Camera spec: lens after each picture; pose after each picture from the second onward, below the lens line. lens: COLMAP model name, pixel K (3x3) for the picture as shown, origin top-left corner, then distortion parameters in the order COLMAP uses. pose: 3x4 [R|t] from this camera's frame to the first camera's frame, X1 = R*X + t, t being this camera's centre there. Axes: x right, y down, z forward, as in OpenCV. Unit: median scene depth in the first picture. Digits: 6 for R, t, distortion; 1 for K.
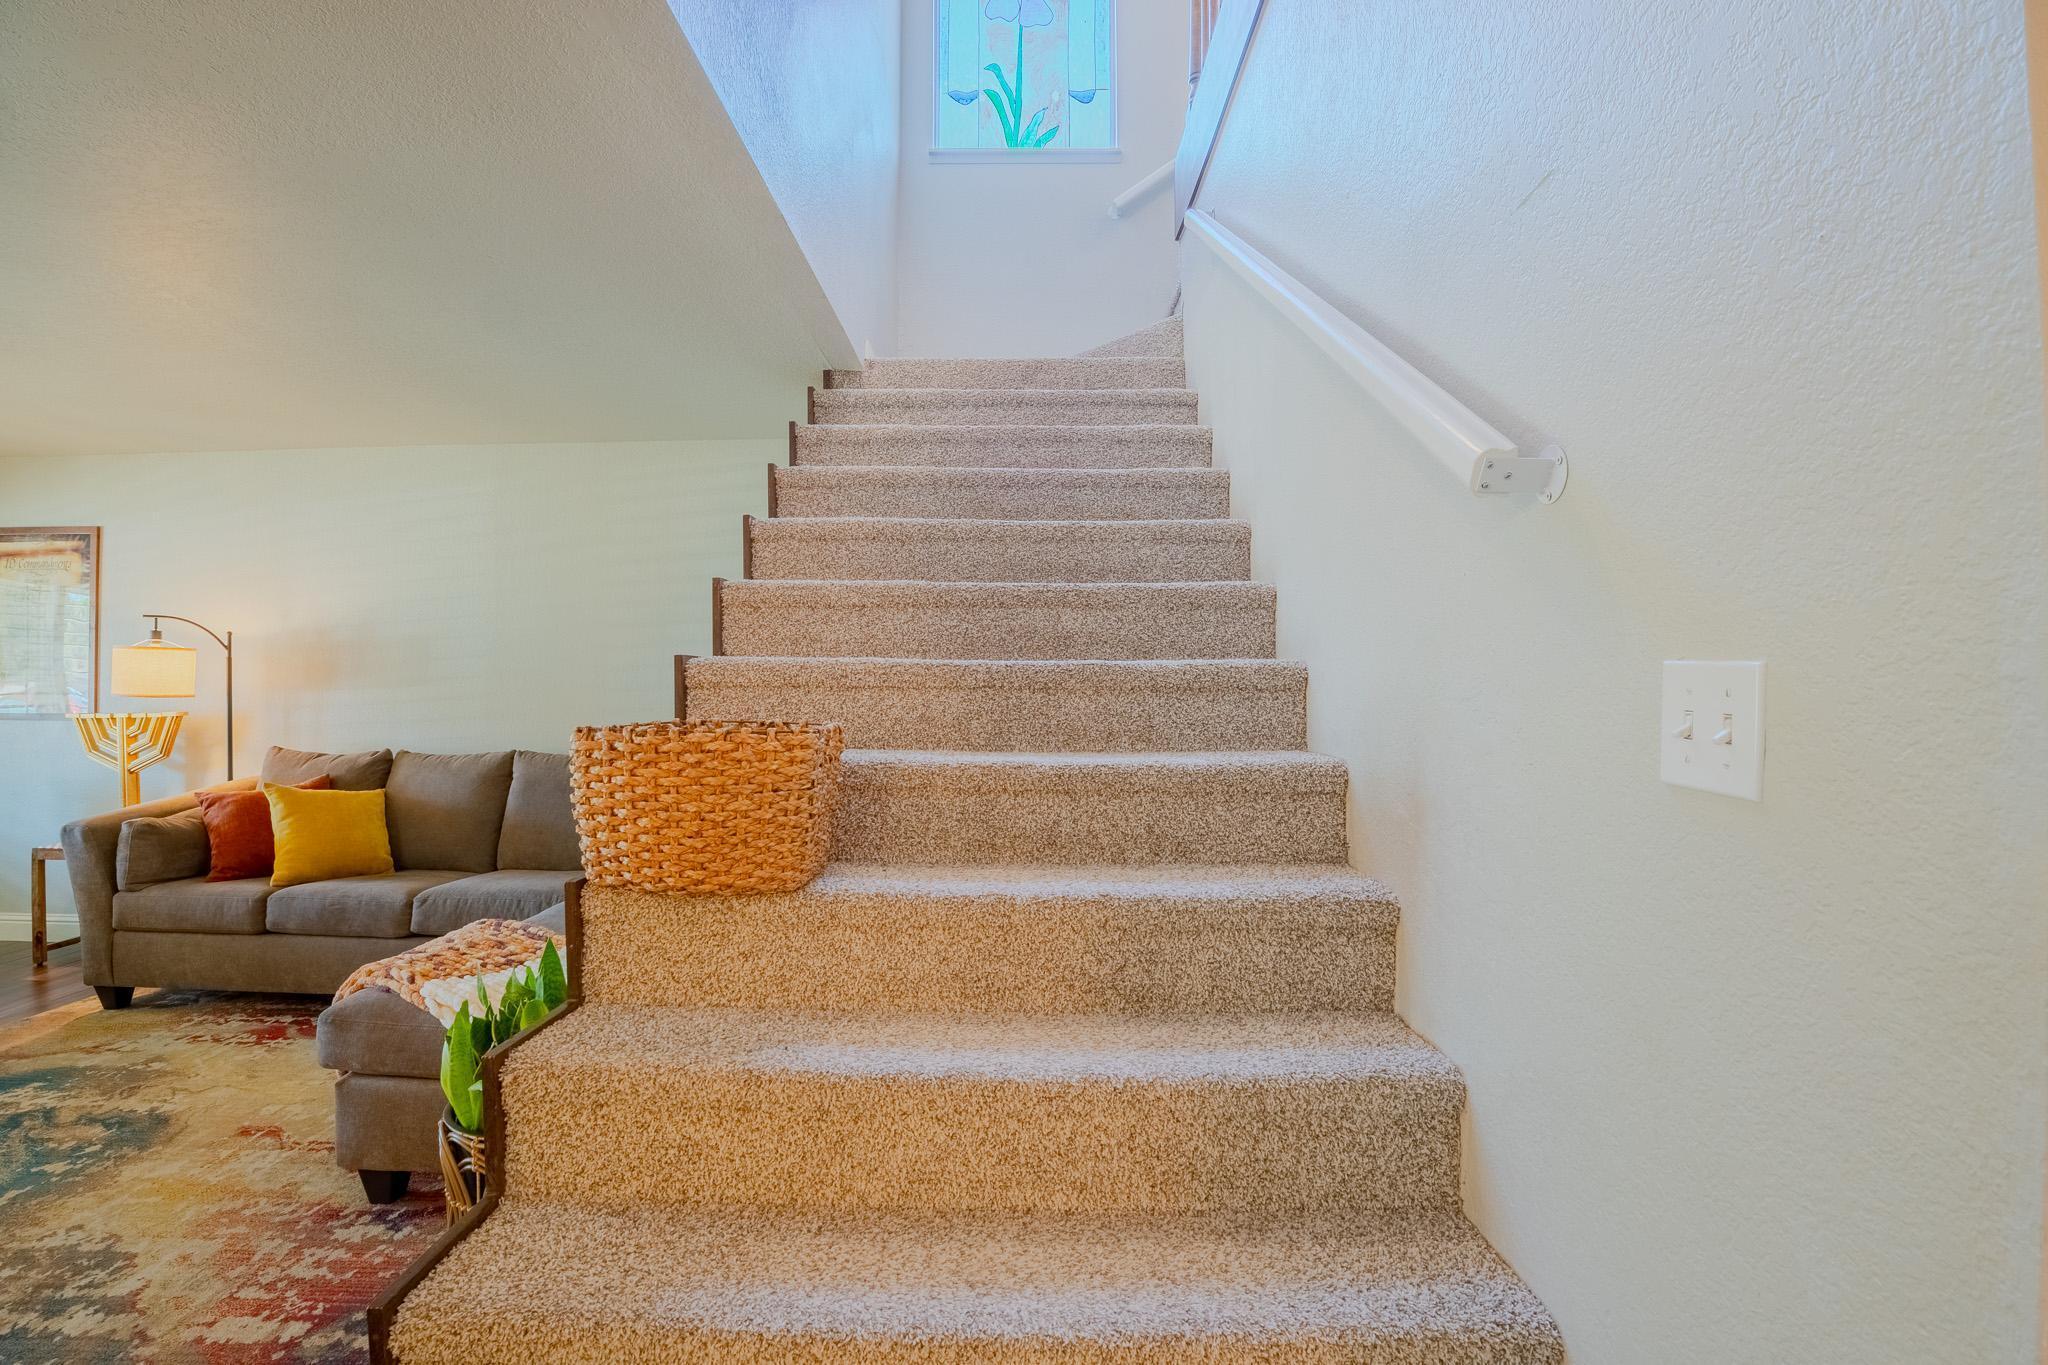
lens RADIAL K [[902.8, 0, 1021.3], [0, 902.8, 684.4], [0, 0, 1]] dist [-0.067933, 0.013340]
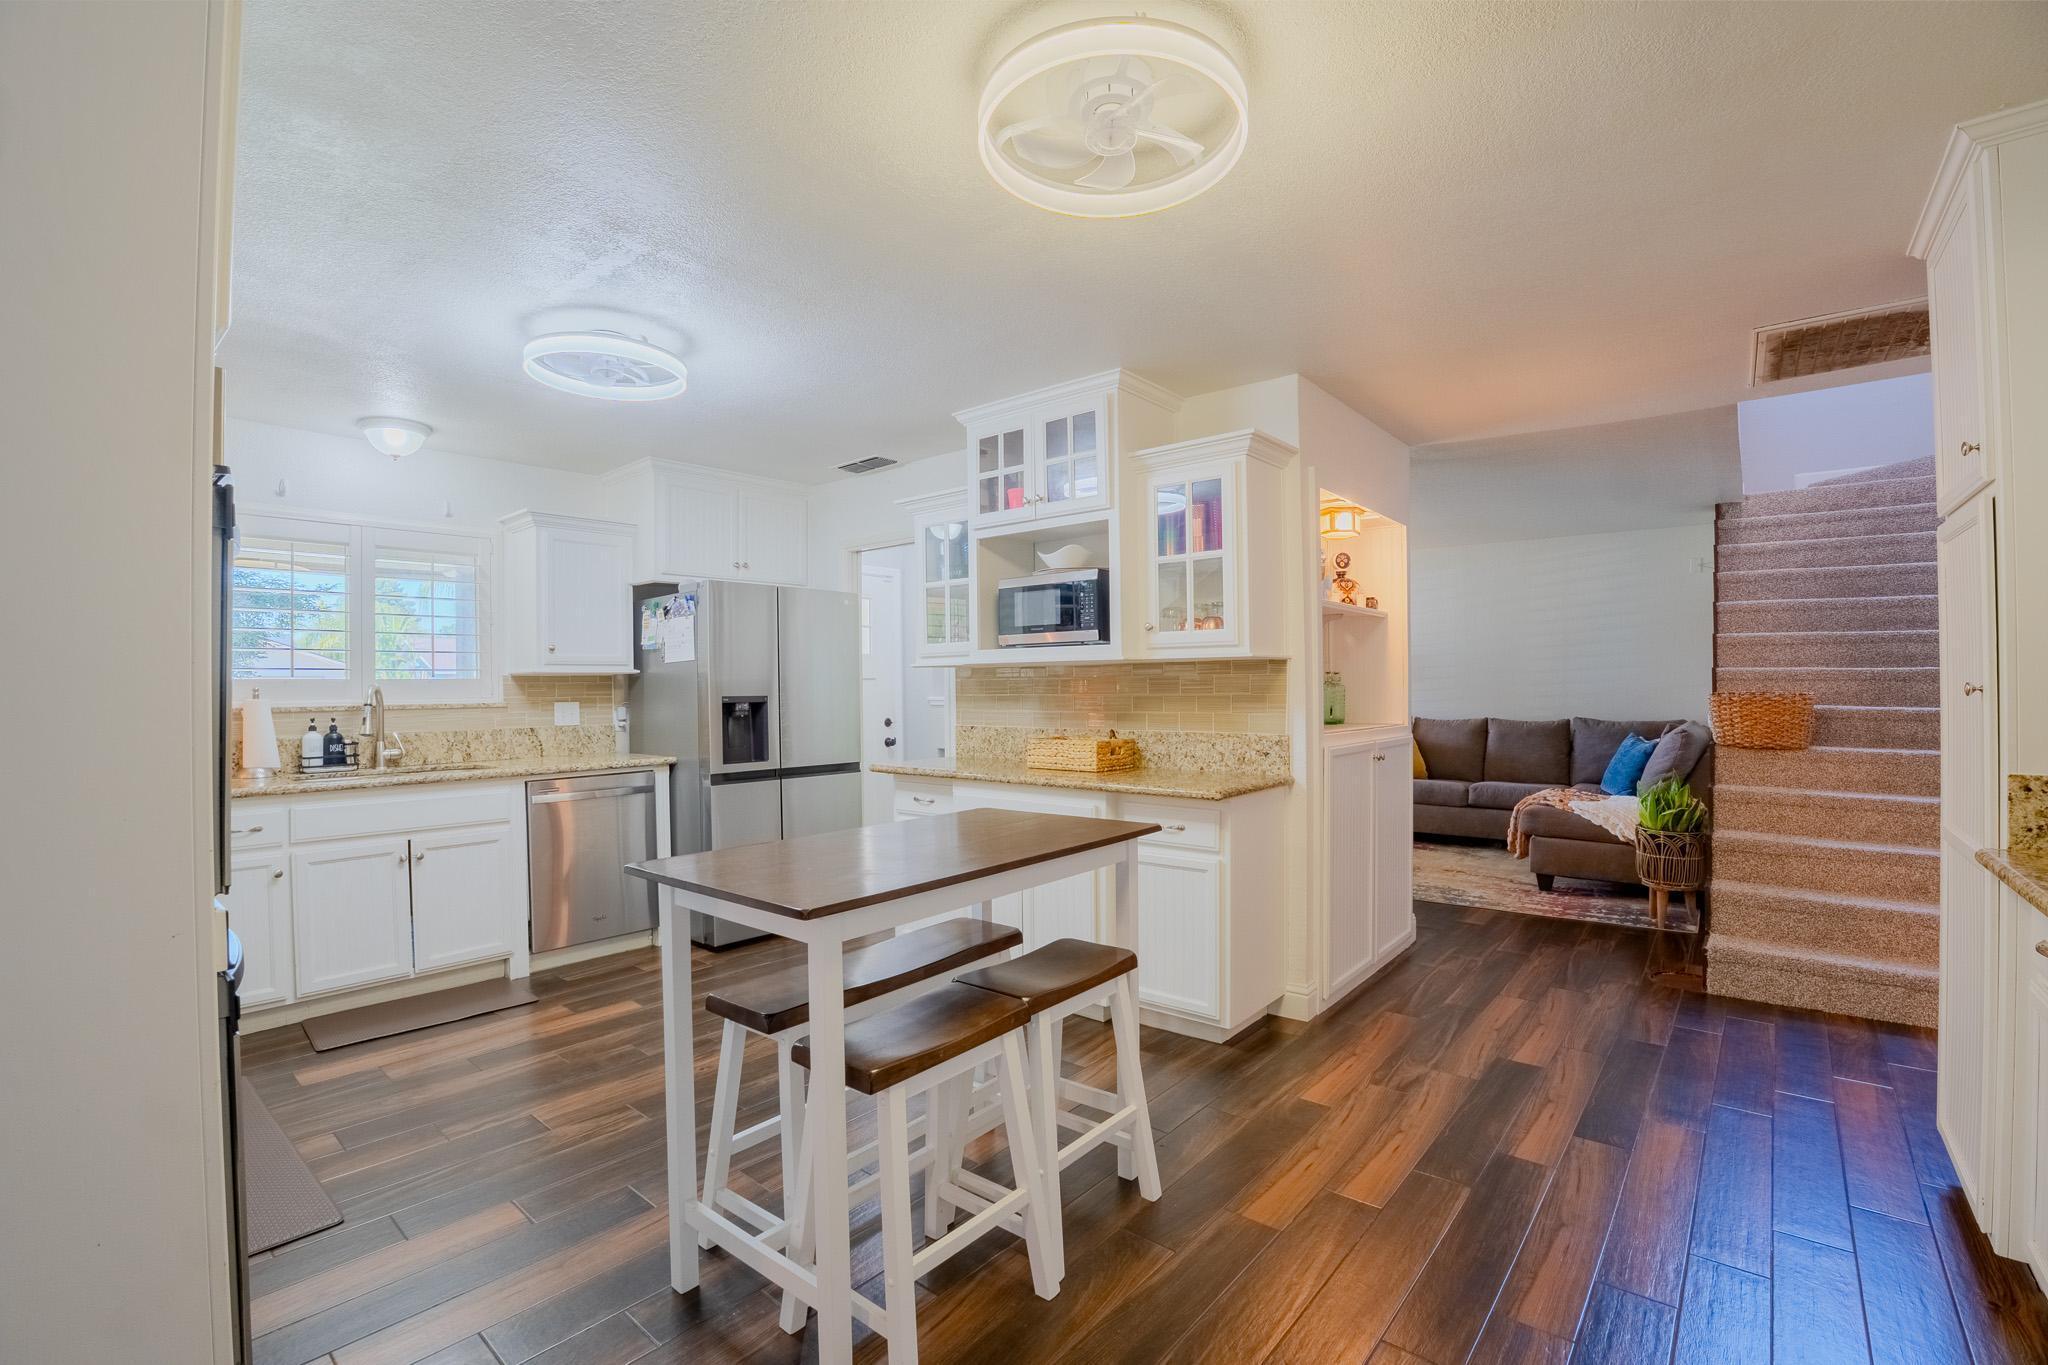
lens RADIAL K [[902.8, 0, 1021.3], [0, 902.8, 684.4], [0, 0, 1]] dist [-0.067933, 0.013340]
pose [[0.773102, -0.003022, -0.634275, -0.338912], [0.002245, 0.999995, -0.002029, 0.015418], [0.634278, 0.000144, 0.773105, -2.115575]]
